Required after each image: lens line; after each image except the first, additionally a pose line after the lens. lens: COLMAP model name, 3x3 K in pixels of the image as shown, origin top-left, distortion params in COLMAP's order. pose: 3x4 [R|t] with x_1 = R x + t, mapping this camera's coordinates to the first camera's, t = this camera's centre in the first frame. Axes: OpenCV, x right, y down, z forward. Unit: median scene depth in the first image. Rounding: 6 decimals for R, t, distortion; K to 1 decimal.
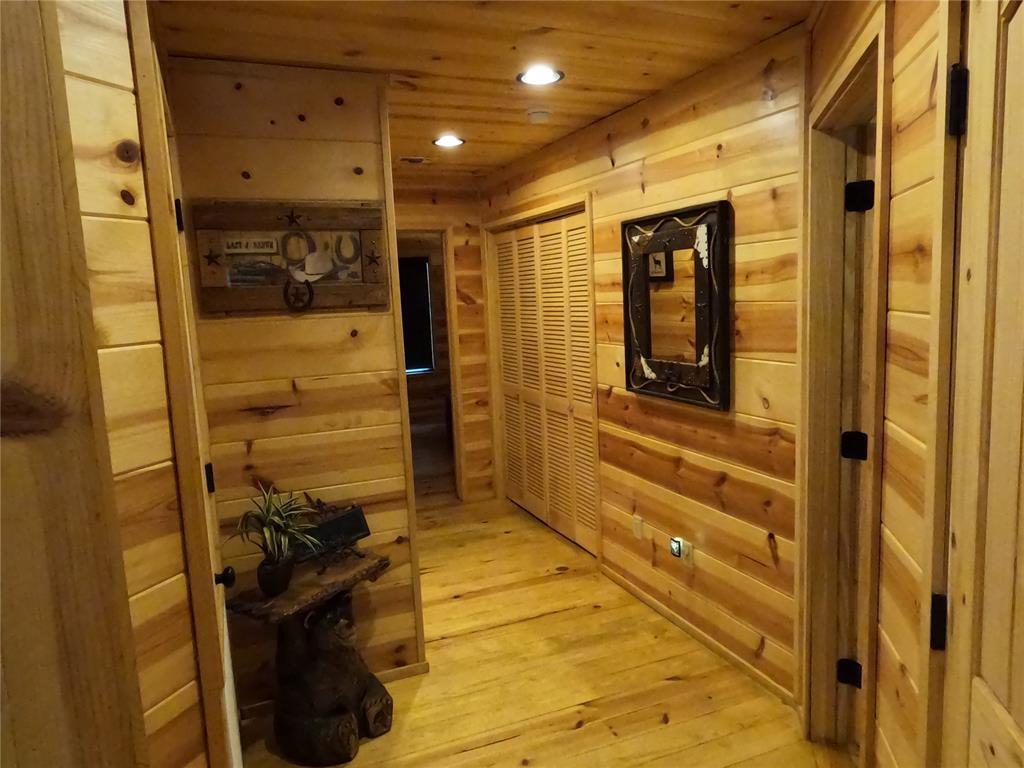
lens RADIAL K [[696.3, 0, 511.5], [0, 696.3, 384.3], [0, 0, 1]] dist [0.006065, 0.001793]
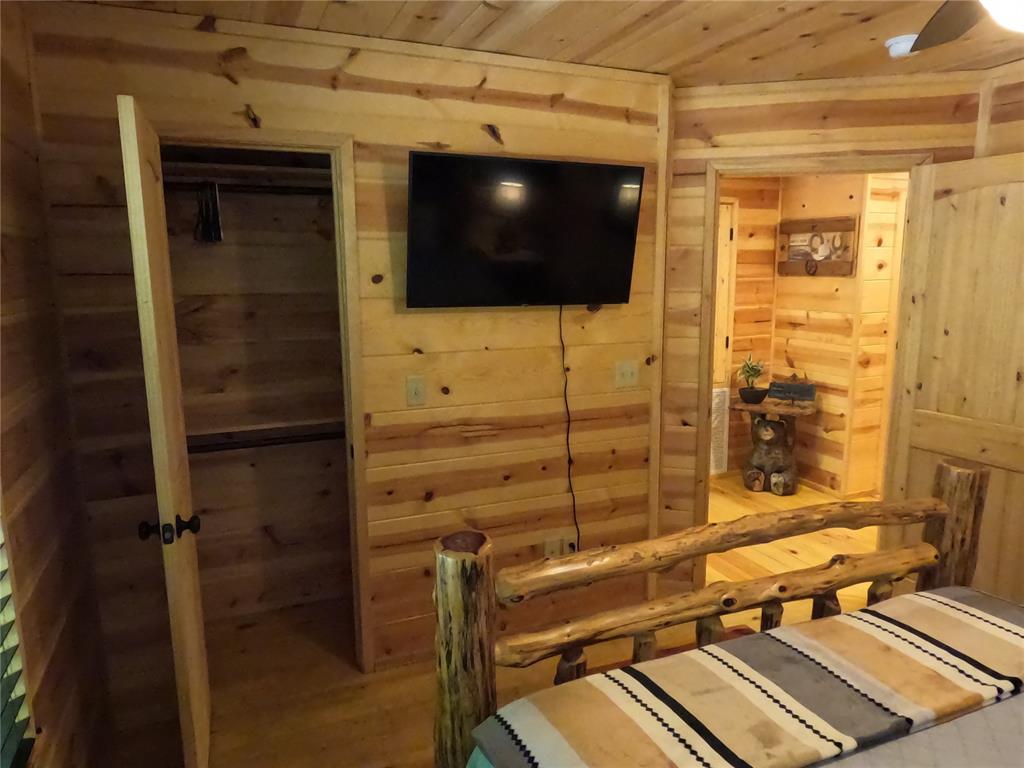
lens RADIAL K [[696.5, 0, 511.8], [0, 696.5, 386.3], [0, 0, 1]] dist [-0.000490, -0.000034]
pose [[0.002400, 0.209081, -0.977895, 1.608029], [-0.123116, 0.970520, 0.207202, -0.103746], [0.992389, 0.119897, 0.028071, 0.165938]]
